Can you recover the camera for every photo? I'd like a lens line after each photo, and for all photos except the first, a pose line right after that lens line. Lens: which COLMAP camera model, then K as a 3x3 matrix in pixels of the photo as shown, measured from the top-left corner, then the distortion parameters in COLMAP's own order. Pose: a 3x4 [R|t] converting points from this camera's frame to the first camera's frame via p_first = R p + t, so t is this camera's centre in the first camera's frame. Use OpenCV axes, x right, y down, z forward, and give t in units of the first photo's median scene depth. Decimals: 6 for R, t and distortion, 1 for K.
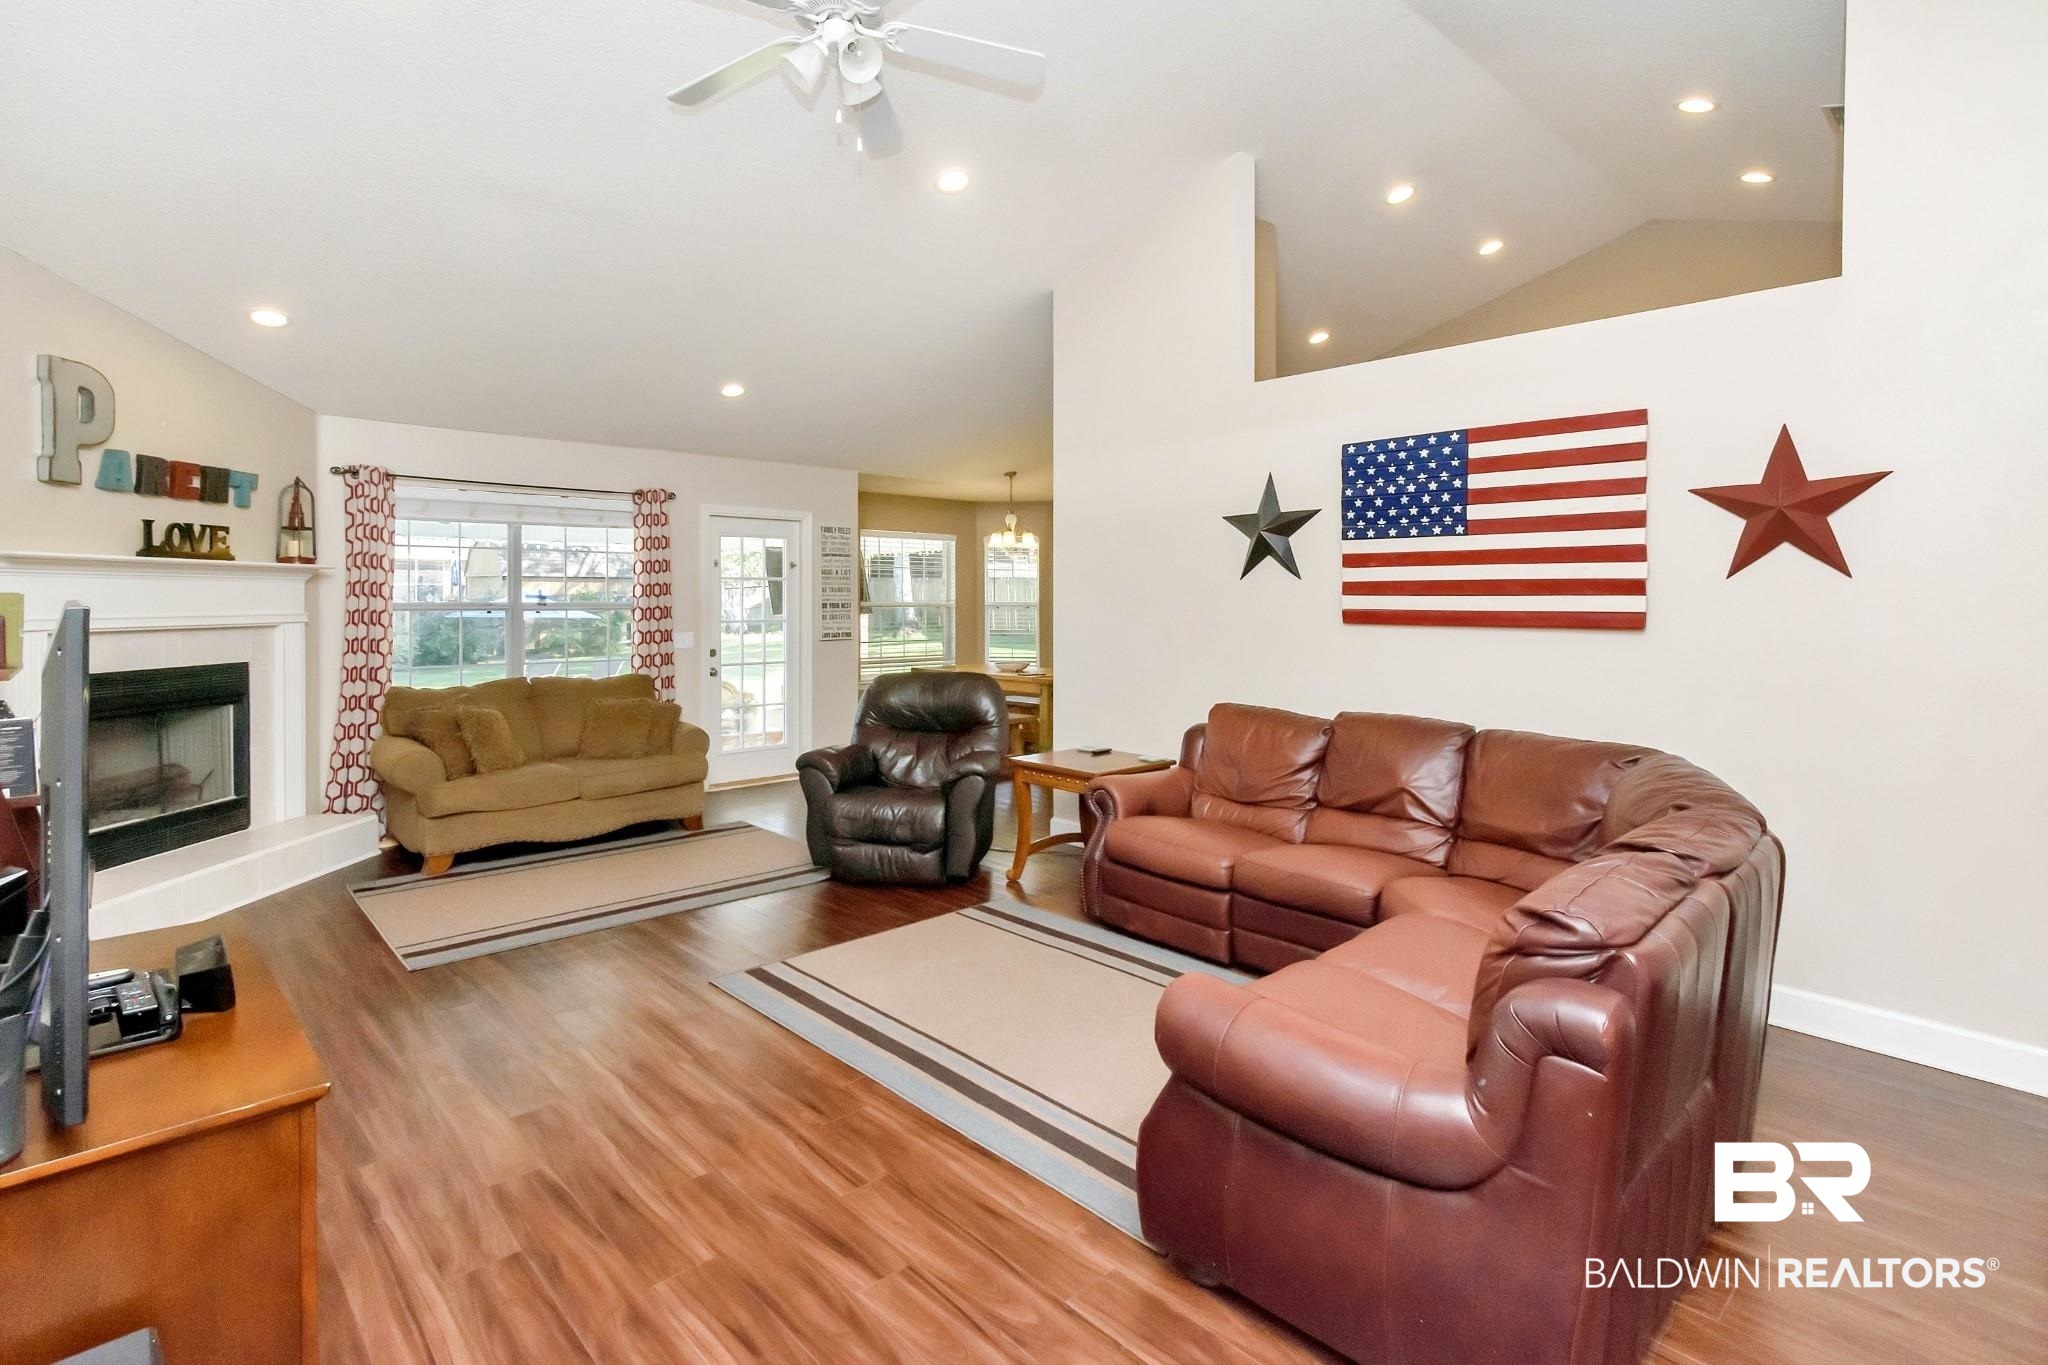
lens RADIAL K [[1017.8, 0, 1008.6], [0, 1017.8, 599.3], [0, 0, 1]] dist [0.002037, 0.000632]
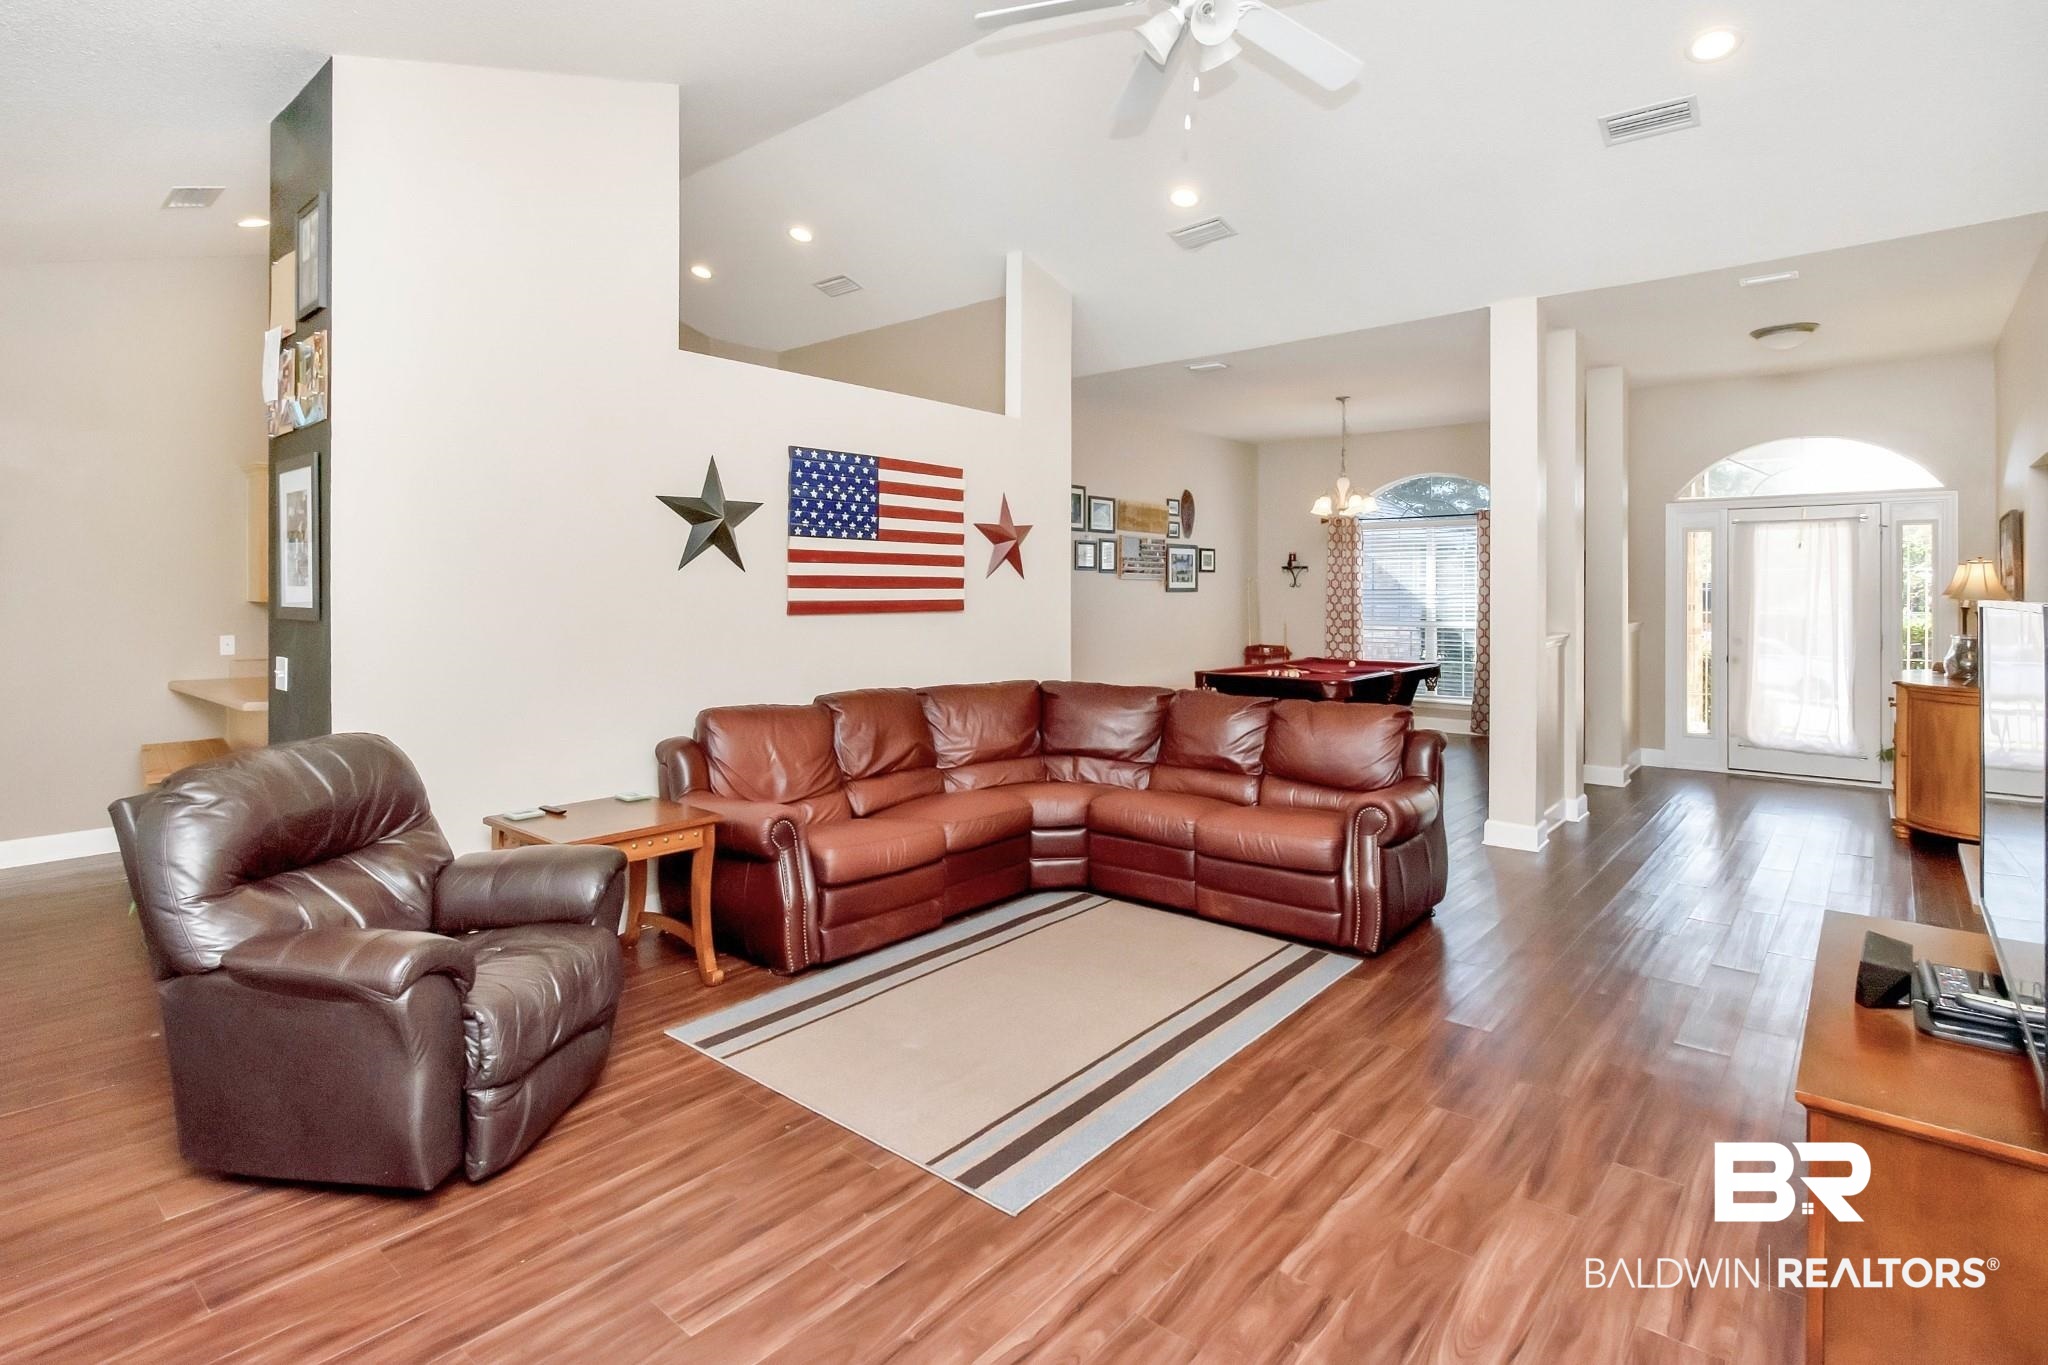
lens RADIAL K [[1028.5, 0, 1037.3], [0, 1028.5, 582.1], [0, 0, 1]] dist [0.002590, 0.000115]
pose [[-0.141664, 0.005195, 0.989901, -0.805976], [0.000979, 0.999986, -0.005107, -0.004813], [-0.989914, 0.000246, -0.141667, 0.947046]]
